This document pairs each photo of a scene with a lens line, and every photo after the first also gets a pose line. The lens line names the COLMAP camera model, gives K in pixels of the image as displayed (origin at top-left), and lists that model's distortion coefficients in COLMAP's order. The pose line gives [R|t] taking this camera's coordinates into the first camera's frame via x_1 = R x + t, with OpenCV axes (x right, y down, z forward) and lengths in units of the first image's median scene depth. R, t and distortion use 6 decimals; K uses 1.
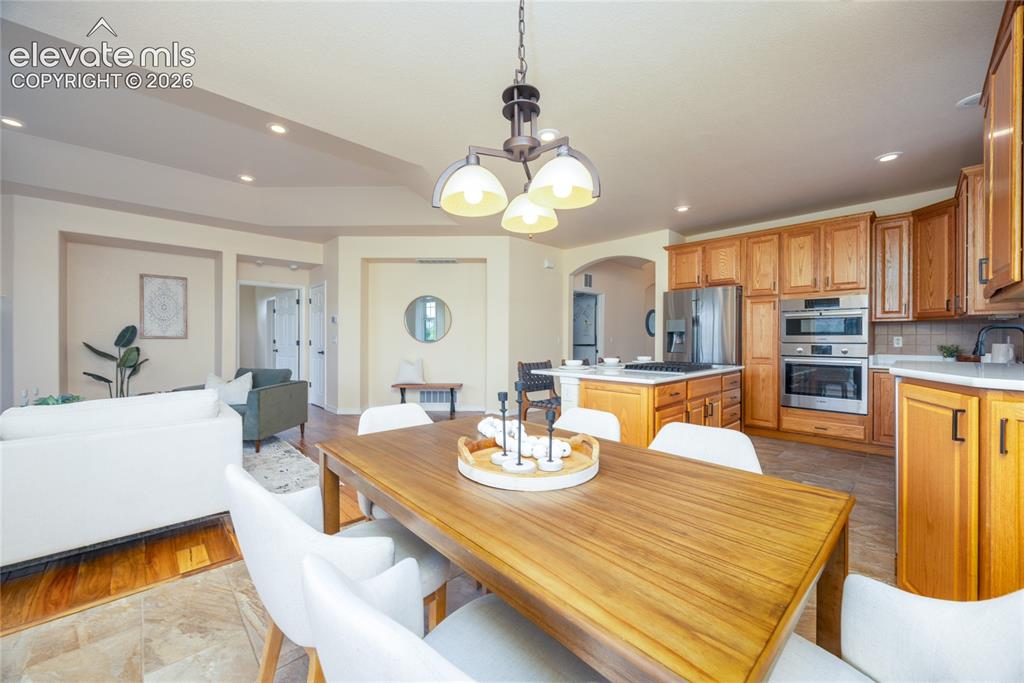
lens RADIAL K [[389.0, 0, 512.0], [0, 389.0, 341.5], [0, 0, 1]] dist [-0.001065, -0.000164]
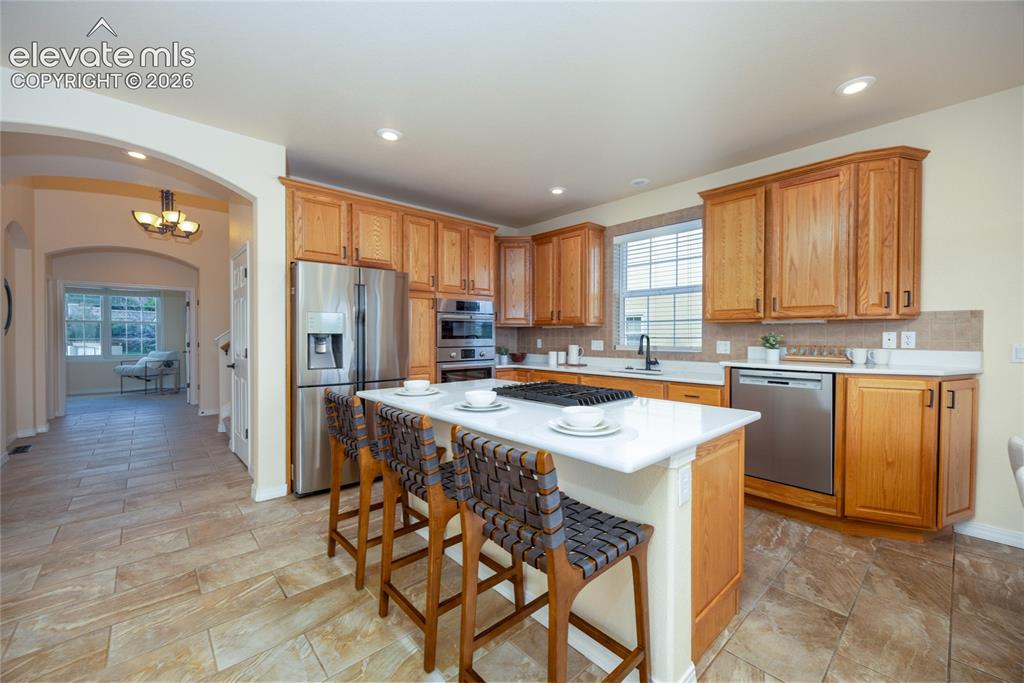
lens RADIAL K [[398.6, 0, 512.0], [0, 398.6, 341.5], [0, 0, 1]] dist [0.001553, -0.000048]
pose [[0.019408, -0.017919, 0.999651, -0.208489], [0.009254, 0.999800, 0.017742, -0.026786], [-0.999769, 0.008907, 0.019570, 0.877440]]
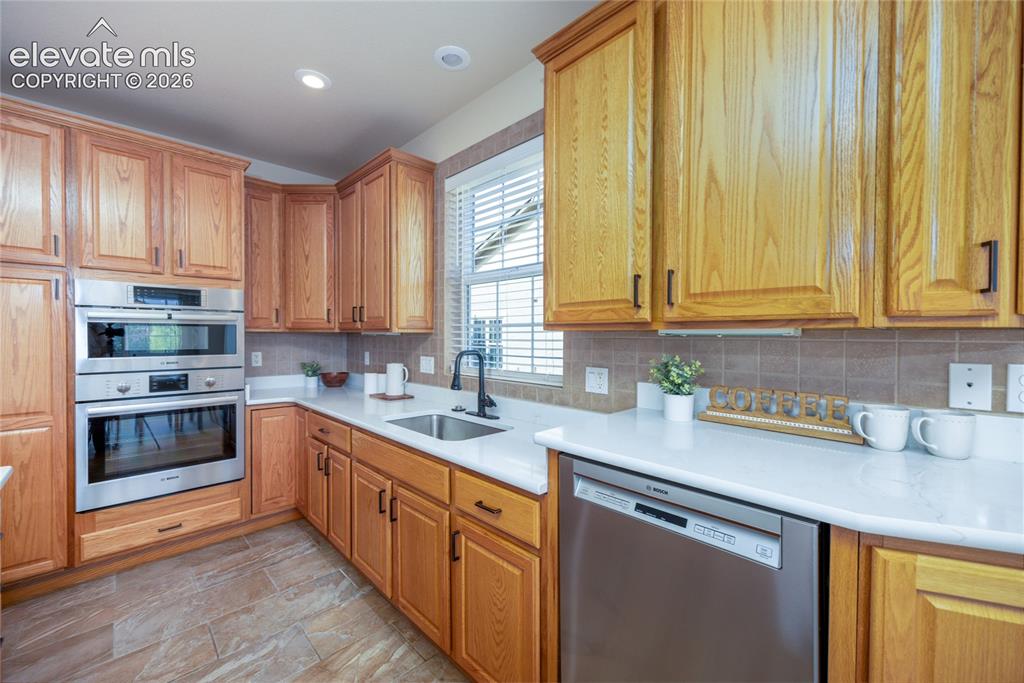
lens RADIAL K [[398.6, 0, 512.0], [0, 398.6, 341.5], [0, 0, 1]] dist [0.001553, -0.000048]
pose [[-0.017762, -0.016088, 0.999713, 0.236507], [0.004263, 0.999860, 0.016166, -0.043085], [-0.999833, 0.004549, -0.017691, 0.538300]]
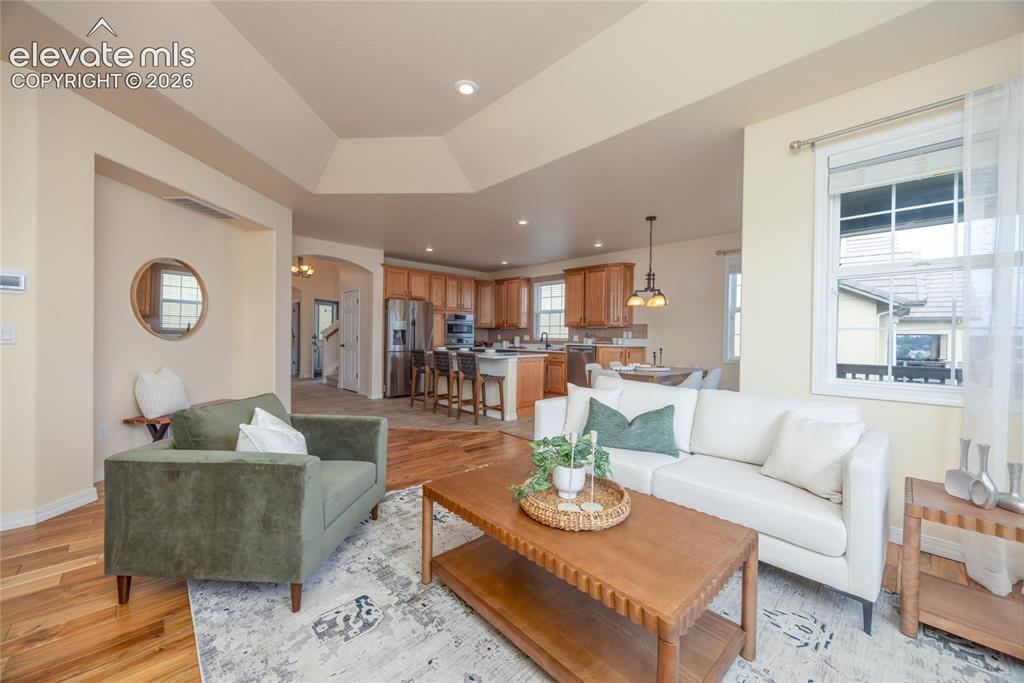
lens RADIAL K [[389.0, 0, 512.0], [0, 389.0, 341.5], [0, 0, 1]] dist [-0.001065, -0.000164]
pose [[-0.002175, -0.016390, 0.999863, -1.188717], [-0.001834, 0.999864, 0.016386, -0.008579], [-0.999996, -0.001798, -0.002205, 0.748250]]
